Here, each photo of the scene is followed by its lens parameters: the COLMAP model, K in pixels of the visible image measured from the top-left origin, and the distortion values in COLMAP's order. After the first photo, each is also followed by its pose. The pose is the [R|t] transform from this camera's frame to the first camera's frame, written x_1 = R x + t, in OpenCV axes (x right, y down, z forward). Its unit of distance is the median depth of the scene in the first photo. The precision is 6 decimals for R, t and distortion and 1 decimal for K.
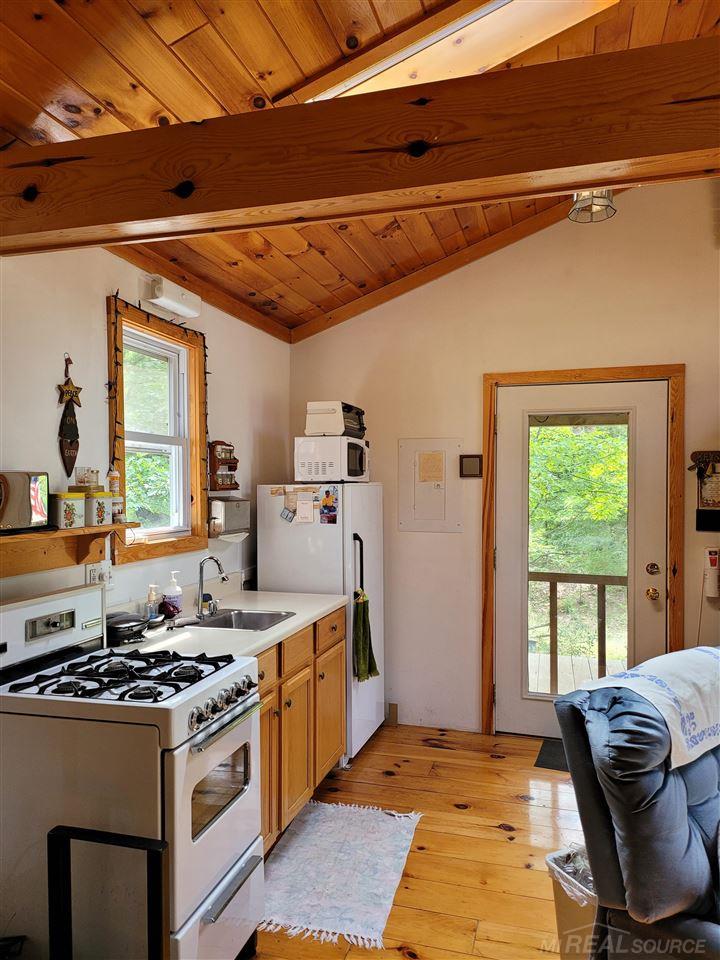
lens RADIAL K [[670.6, 0, 369.2], [0, 670.6, 486.0], [0, 0, 1]] dist [0.024007, -0.011140]
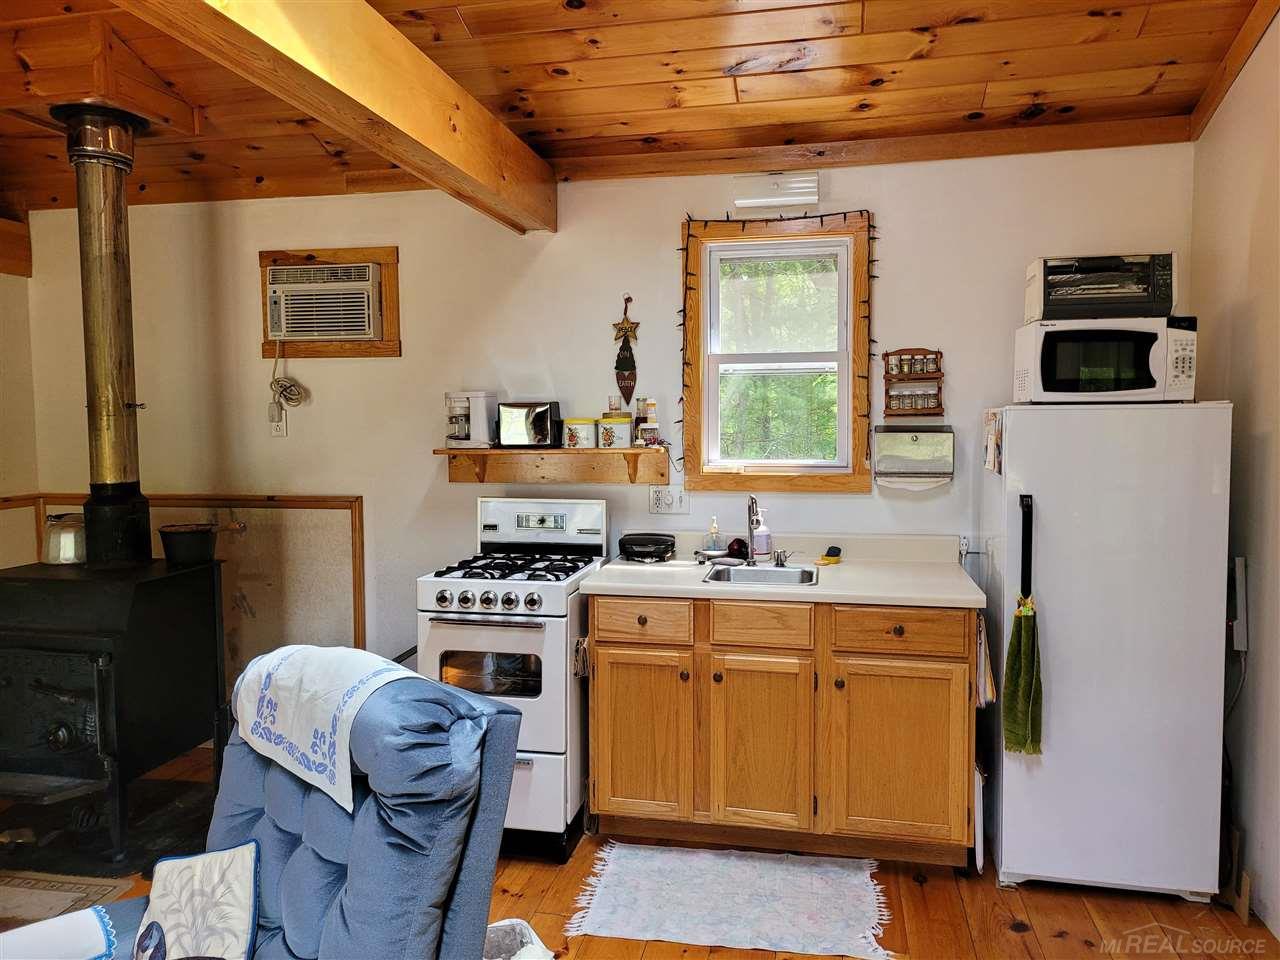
lens RADIAL K [[894.2, 0, 650.9], [0, 894.2, 469.7], [0, 0, 1]] dist [0.024007, -0.011140]
pose [[0.075215, 0.065300, -0.995027, 0.946366], [0.006126, 0.997804, 0.065945, -0.002925], [0.997149, -0.011056, 0.074649, 0.839263]]
